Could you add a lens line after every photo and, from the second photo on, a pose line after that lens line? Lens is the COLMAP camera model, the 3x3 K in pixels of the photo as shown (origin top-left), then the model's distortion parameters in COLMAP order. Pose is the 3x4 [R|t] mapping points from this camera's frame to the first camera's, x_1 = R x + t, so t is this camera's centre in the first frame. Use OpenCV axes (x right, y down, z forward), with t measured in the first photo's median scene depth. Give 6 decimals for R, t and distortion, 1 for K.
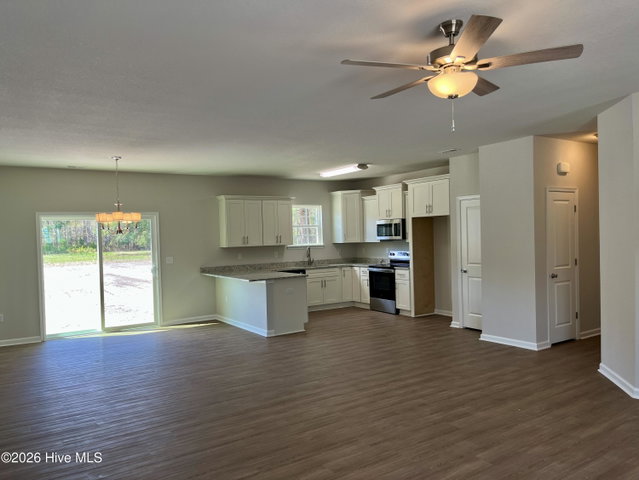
lens RADIAL K [[491.8, 0, 319.5], [0, 491.8, 240.0], [0, 0, 1]] dist [-0.010609, -0.005416]
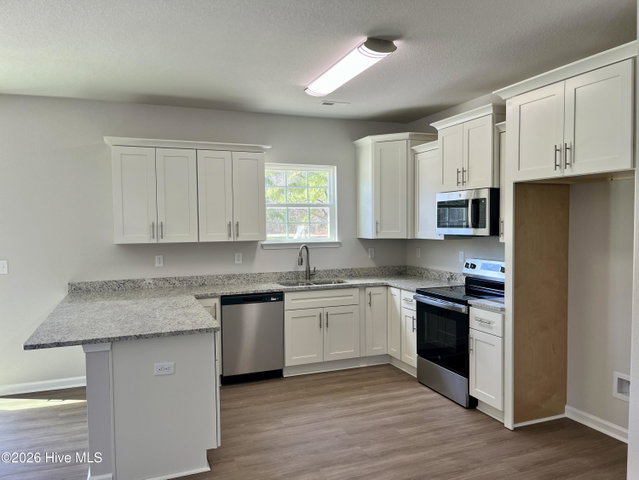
lens RADIAL K [[491.8, 0, 319.5], [0, 491.8, 240.0], [0, 0, 1]] dist [-0.010609, -0.005416]
pose [[0.977105, 0.024597, -0.211332, 0.107486], [-0.018301, 0.999330, 0.031698, -0.008181], [0.211970, -0.027105, 0.976900, 0.519265]]
